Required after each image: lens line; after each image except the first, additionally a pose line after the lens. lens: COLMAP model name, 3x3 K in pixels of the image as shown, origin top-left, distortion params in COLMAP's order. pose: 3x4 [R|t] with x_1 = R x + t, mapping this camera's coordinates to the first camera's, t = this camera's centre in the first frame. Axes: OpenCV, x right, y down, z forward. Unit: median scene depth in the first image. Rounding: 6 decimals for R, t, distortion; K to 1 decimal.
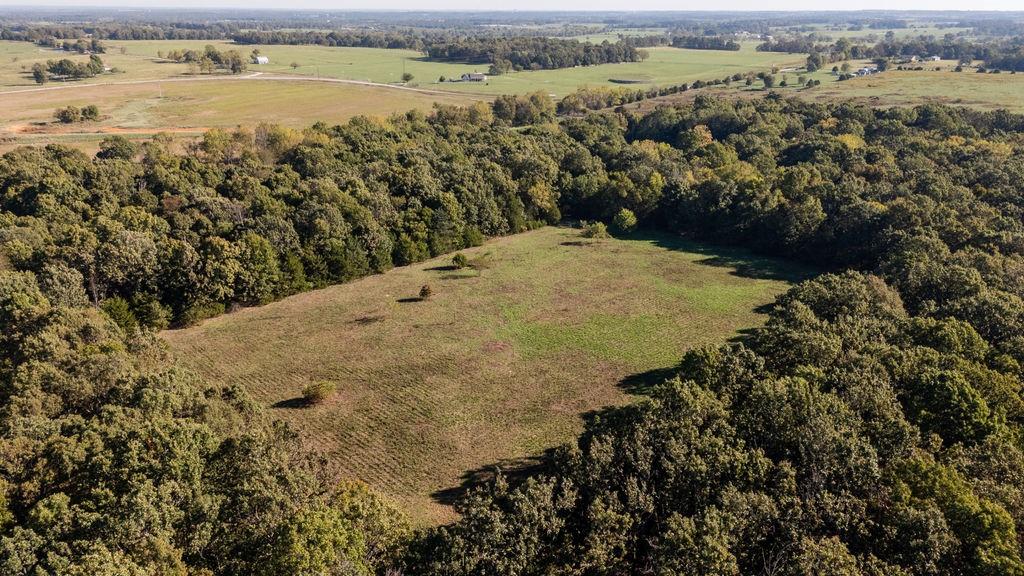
lens RADIAL K [[759.8, 0, 510.8], [0, 759.8, 288.0], [0, 0, 1]] dist [0.069333, -0.058930]
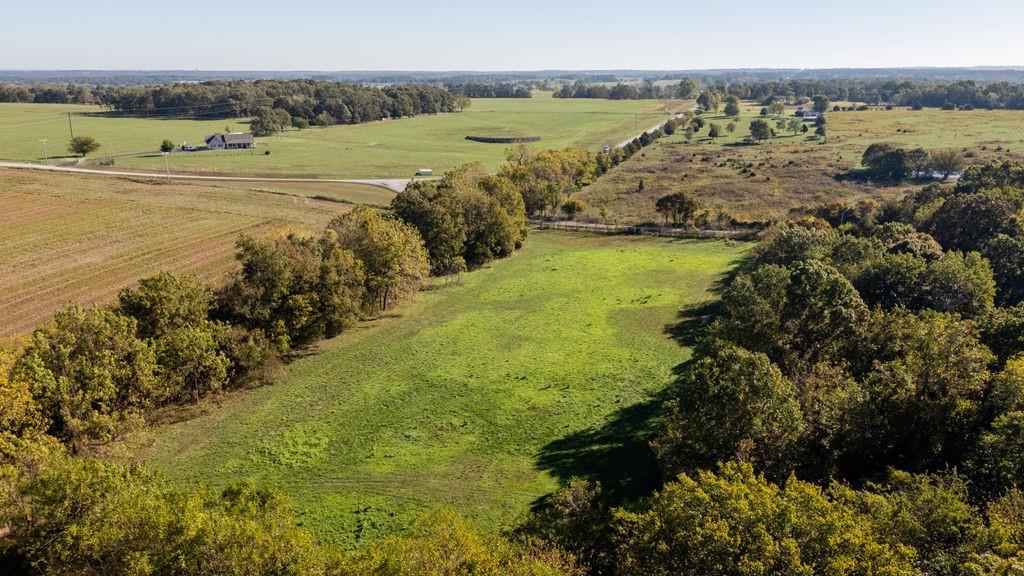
lens RADIAL K [[759.8, 0, 512.6], [0, 759.8, 286.4], [0, 0, 1]] dist [0.069333, -0.058930]
pose [[0.926489, -0.108756, 0.360263, -0.061899], [0.135422, 0.989549, -0.049540, -0.113922], [-0.351110, 0.094686, 0.931534, 0.411764]]
